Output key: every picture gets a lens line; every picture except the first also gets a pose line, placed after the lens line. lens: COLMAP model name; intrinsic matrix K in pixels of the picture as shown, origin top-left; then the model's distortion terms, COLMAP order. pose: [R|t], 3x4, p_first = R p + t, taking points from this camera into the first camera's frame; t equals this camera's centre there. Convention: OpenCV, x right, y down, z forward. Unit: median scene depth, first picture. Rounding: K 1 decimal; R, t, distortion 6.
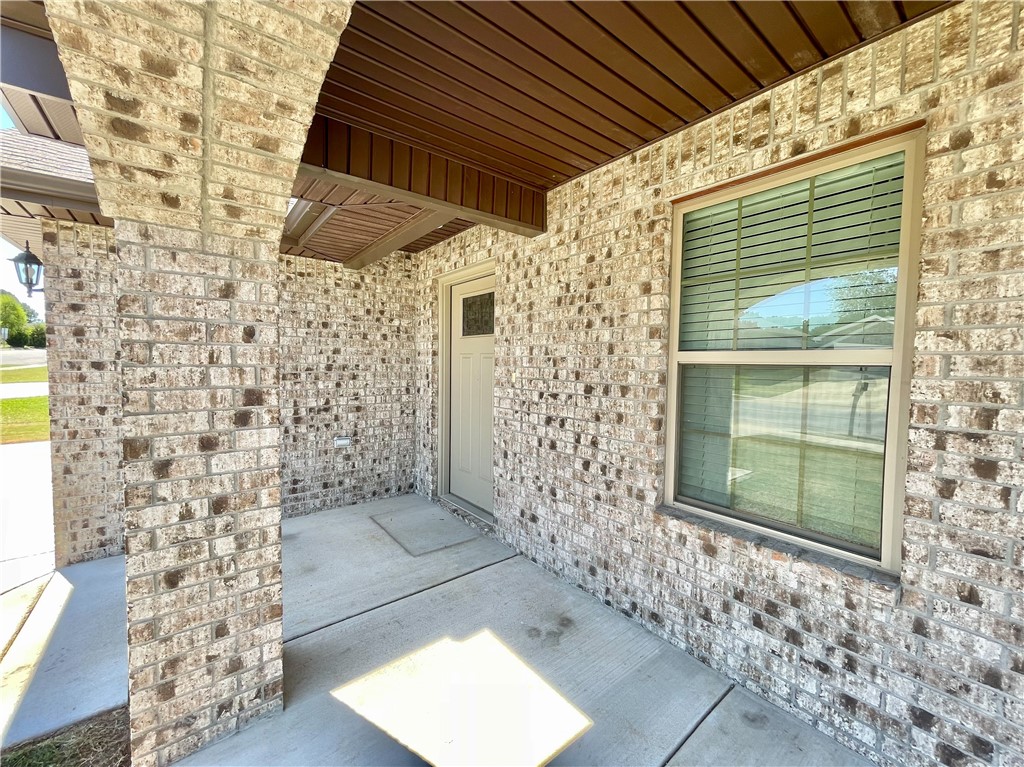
lens RADIAL K [[408.6, 0, 512.3], [0, 408.6, 382.9], [0, 0, 1]] dist [-0.003433, -0.000217]
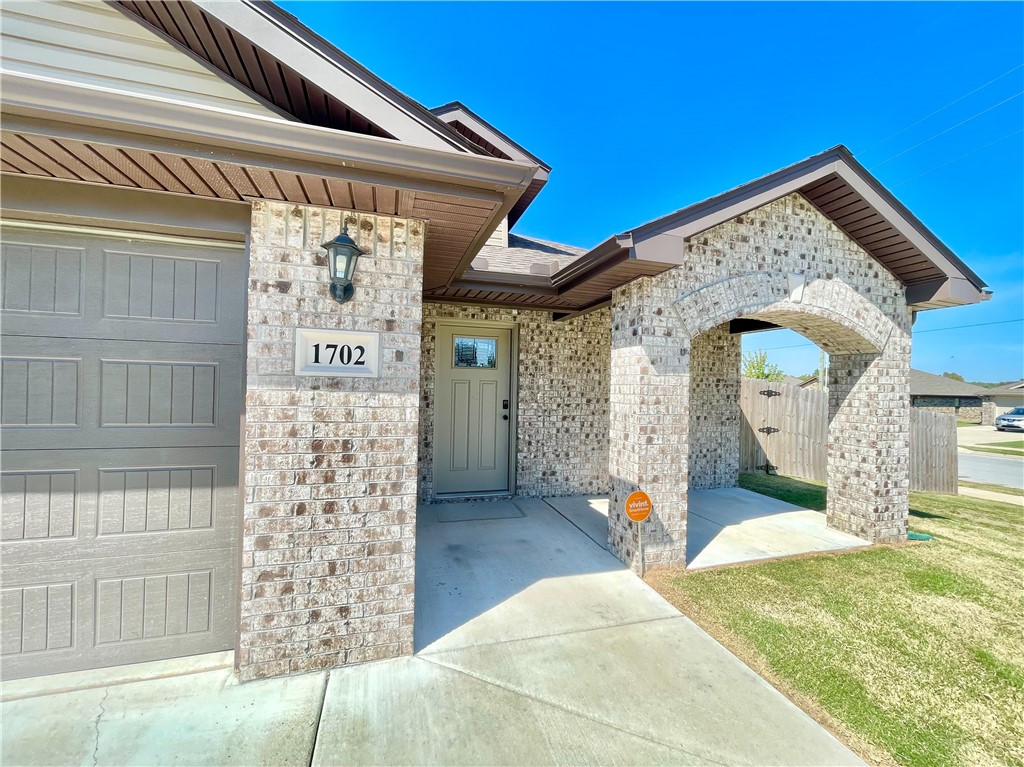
lens RADIAL K [[408.6, 0, 508.3], [0, 408.6, 383.3], [0, 0, 1]] dist [-0.003433, -0.000217]
pose [[0.378237, 0.002440, 0.925706, -1.818723], [0.027425, 0.999528, -0.013840, -0.054359], [-0.925302, 0.030622, 0.377992, 0.511724]]
